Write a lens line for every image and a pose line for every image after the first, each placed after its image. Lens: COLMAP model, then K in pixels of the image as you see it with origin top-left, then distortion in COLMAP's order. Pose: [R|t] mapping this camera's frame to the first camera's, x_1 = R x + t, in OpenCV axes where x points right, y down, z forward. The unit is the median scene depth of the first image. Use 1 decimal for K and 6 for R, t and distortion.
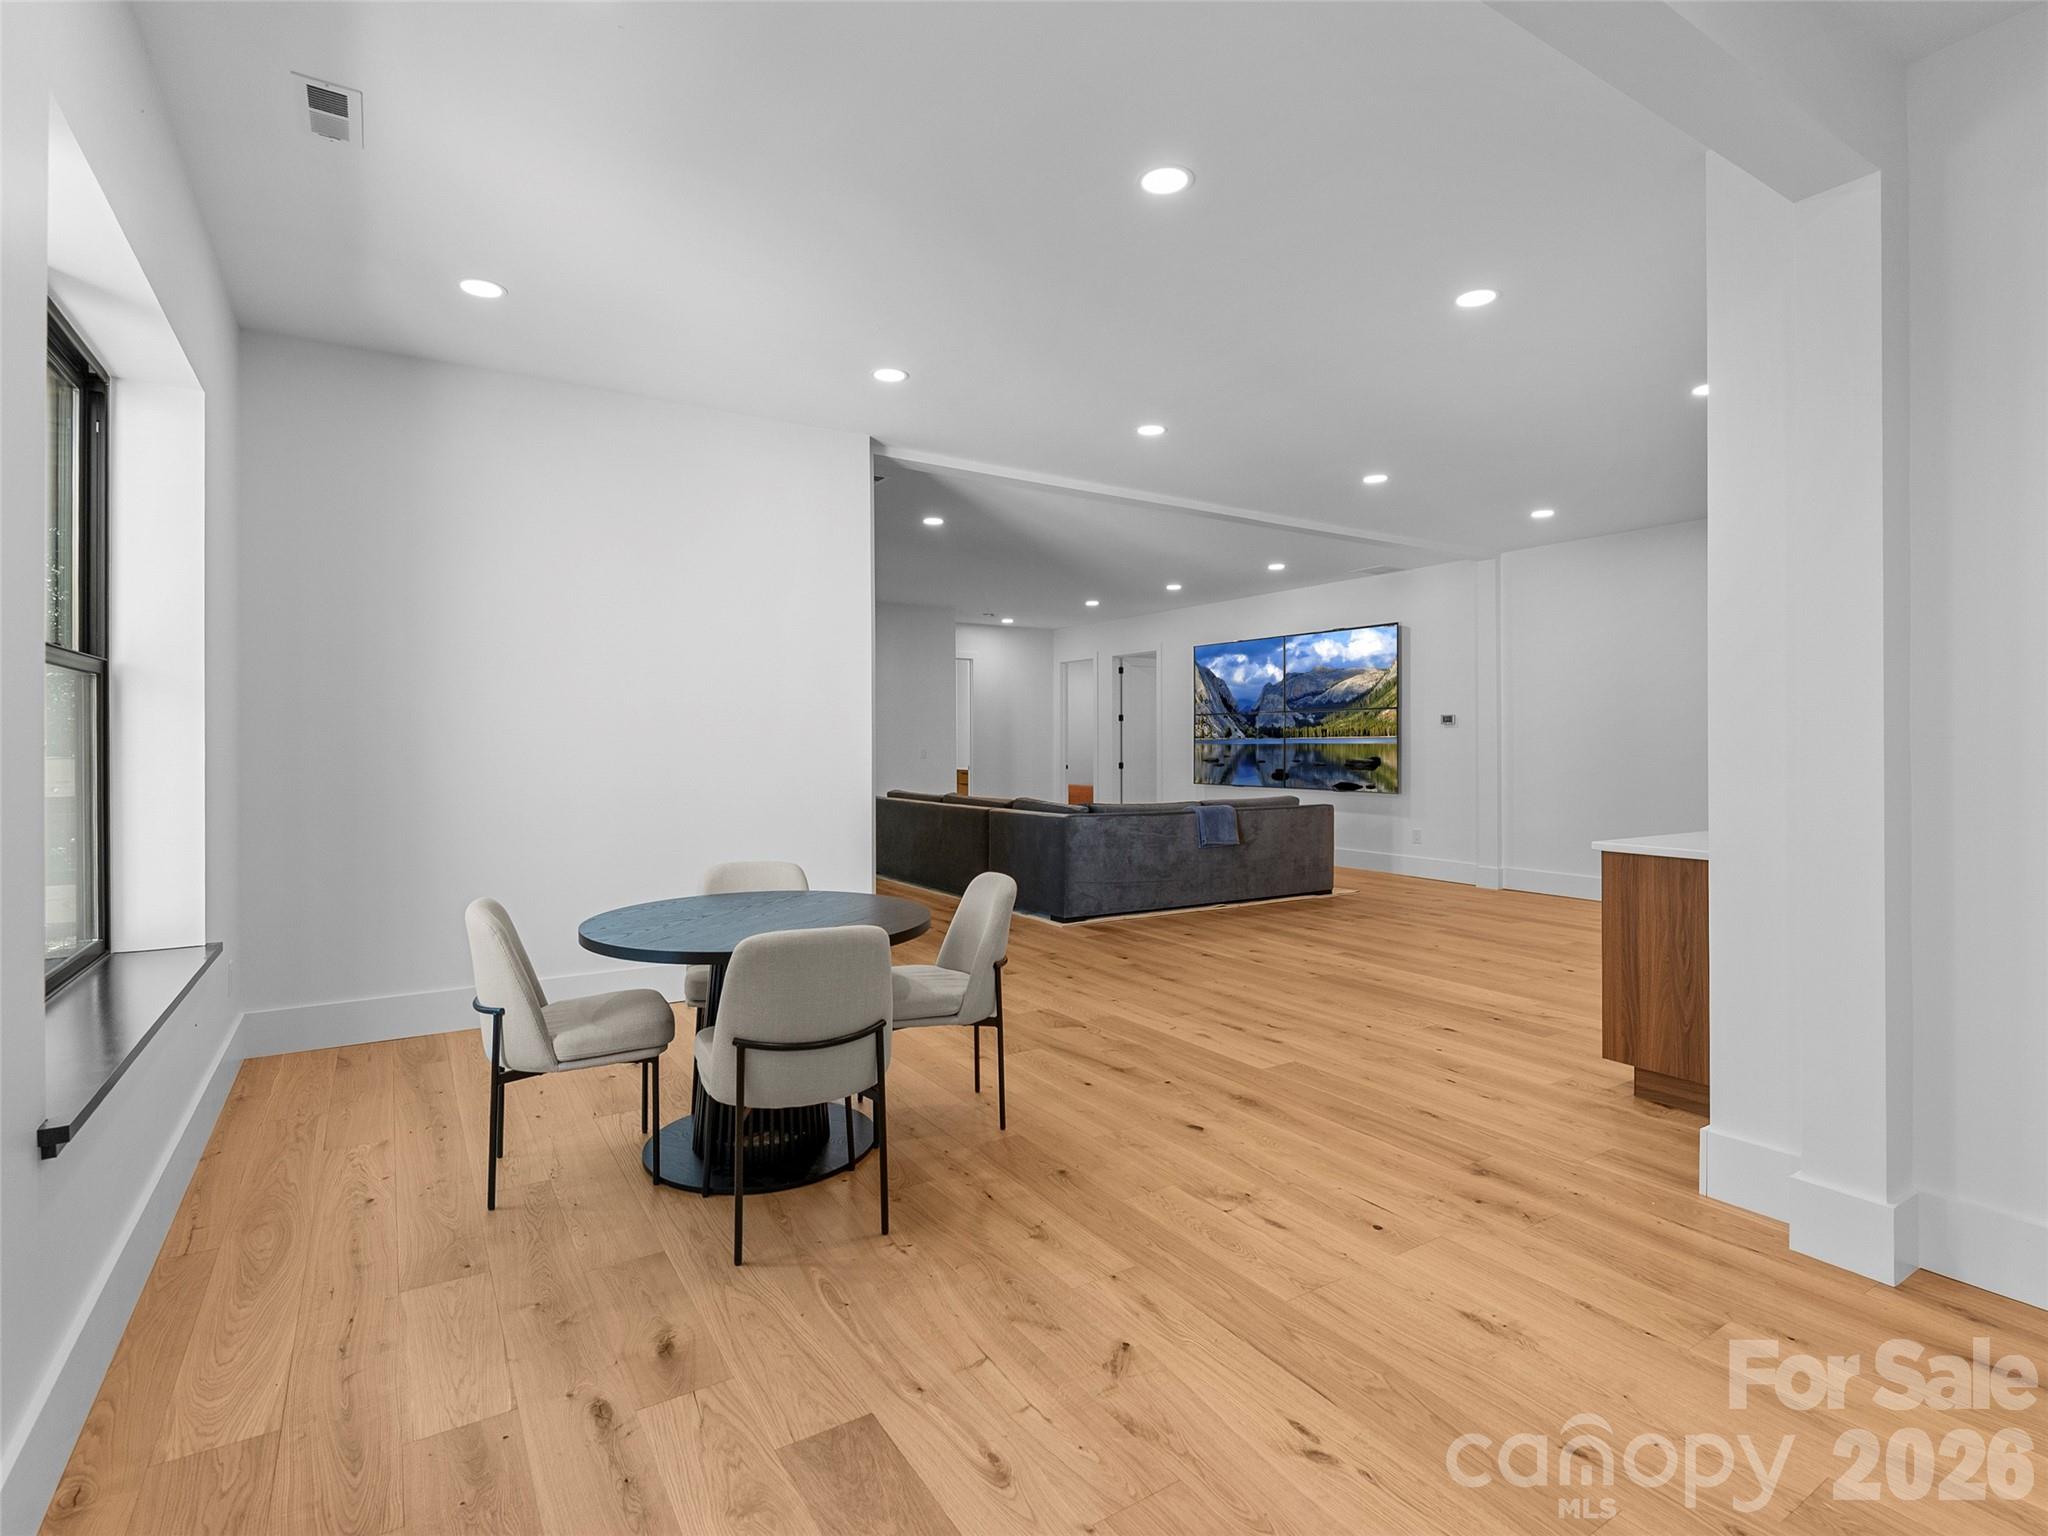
lens RADIAL K [[1021.0, 0, 1035.0], [0, 1021.0, 727.1], [0, 0, 1]] dist [-0.001642, -0.000837]
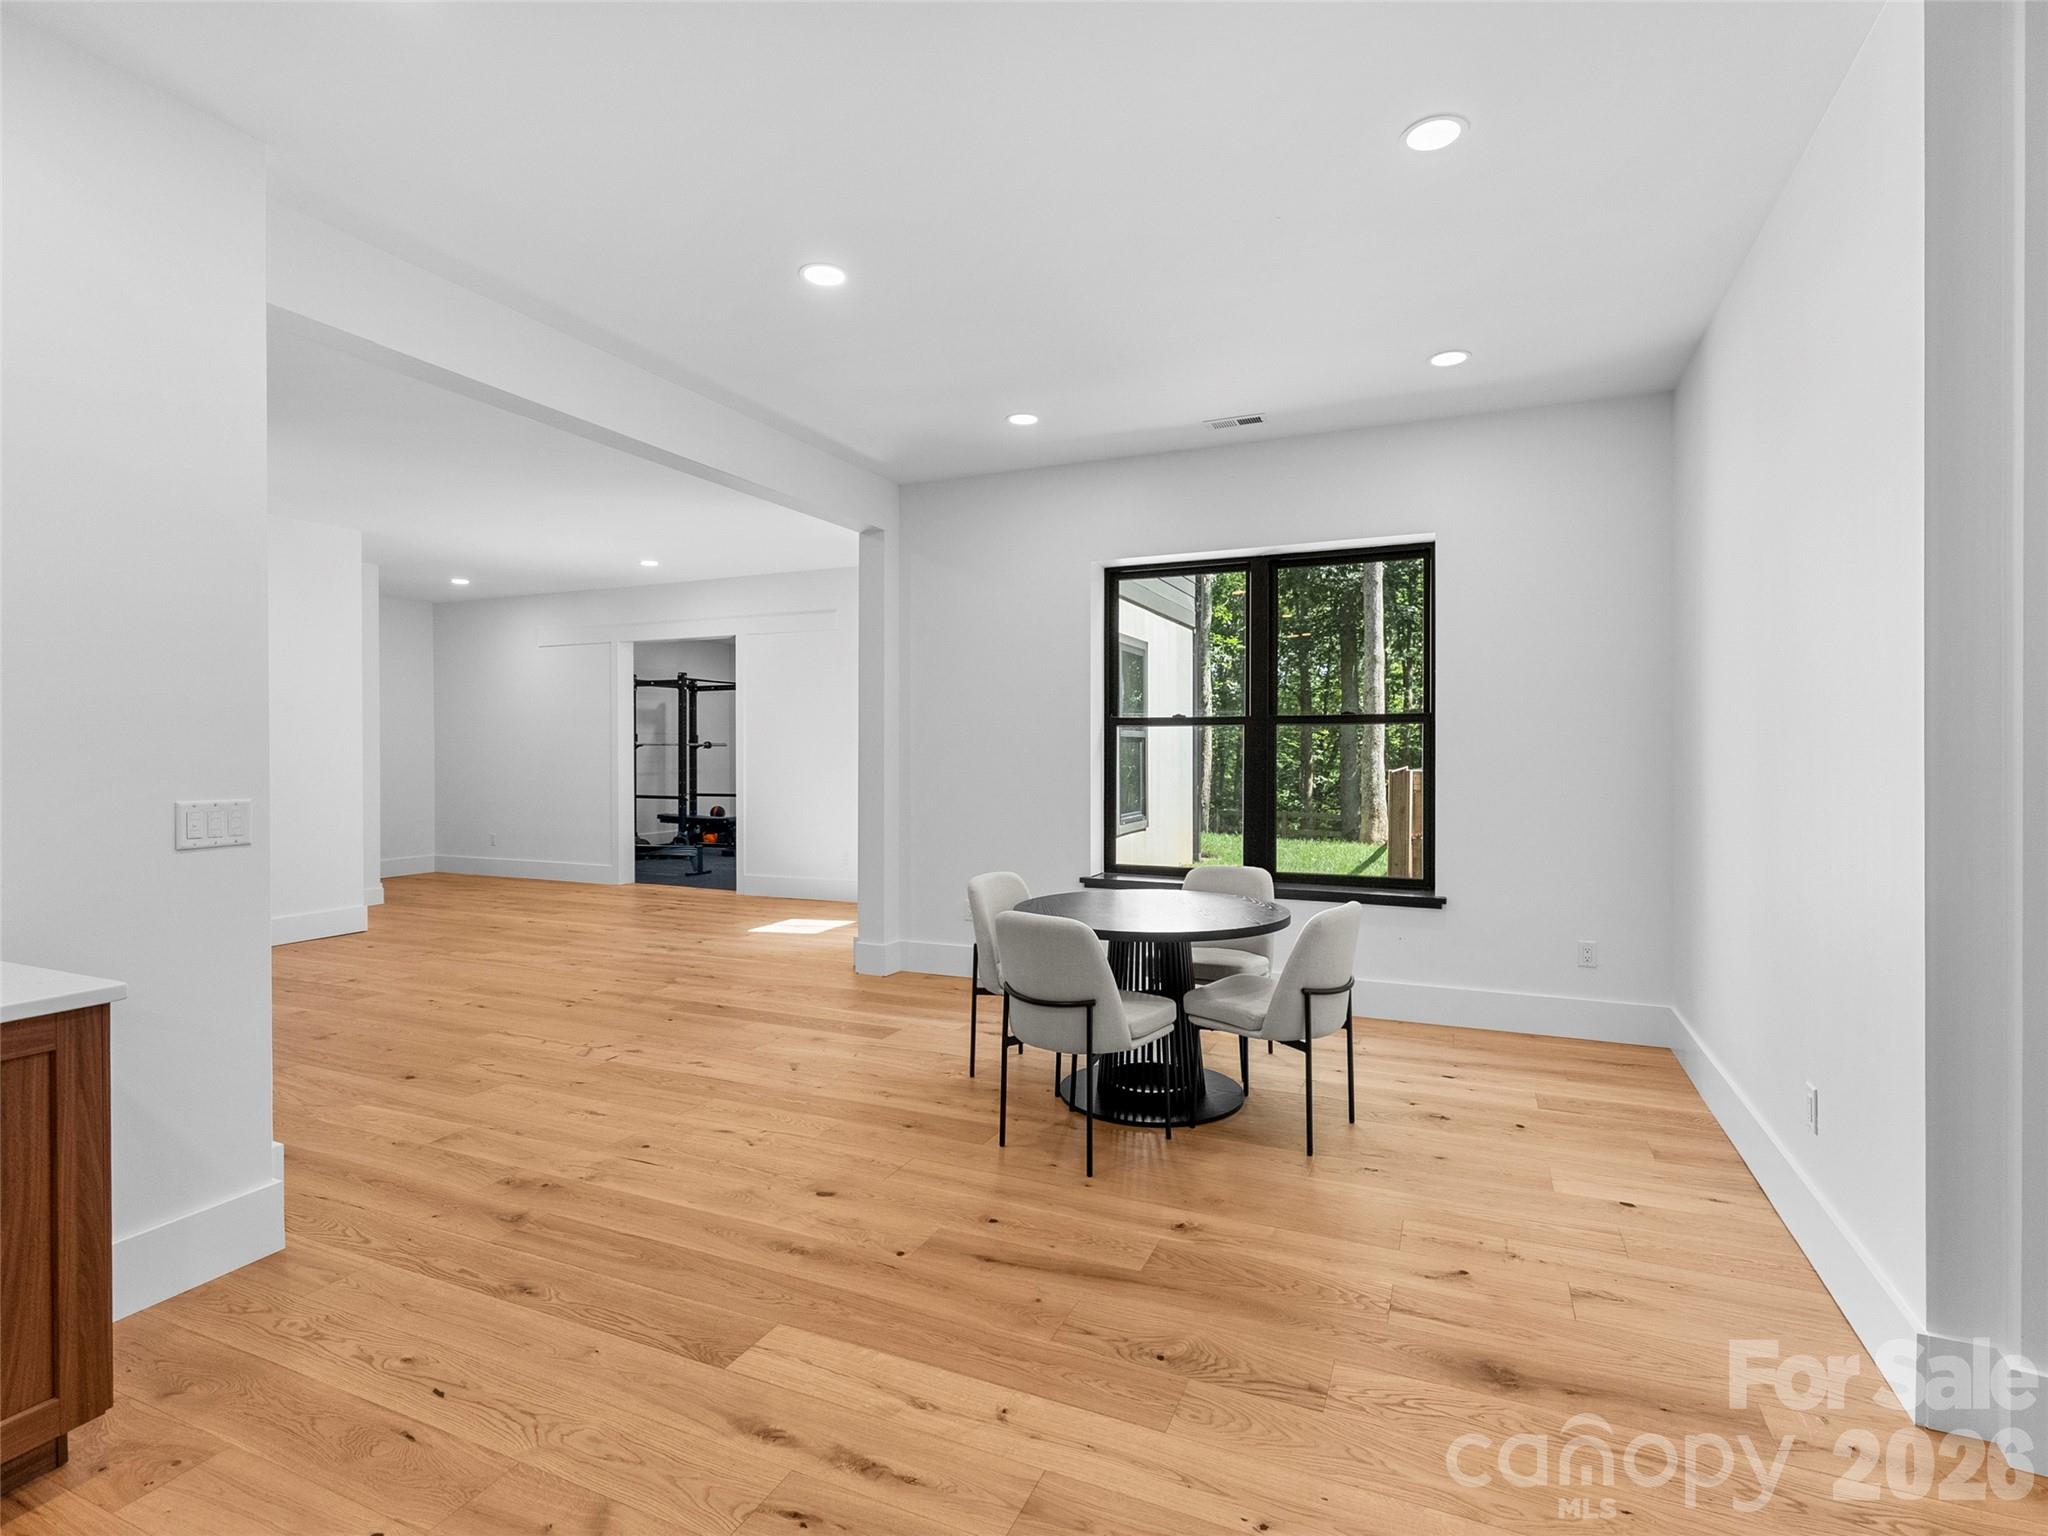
lens RADIAL K [[1021.0, 0, 1018.3], [0, 1021.0, 754.9], [0, 0, 1]] dist [-0.001642, -0.000837]
pose [[-0.842292, 0.003235, -0.539011, 0.209082], [0.003585, 0.999993, 0.000400, 0.000404], [0.539009, -0.001595, -0.842298, 0.774074]]
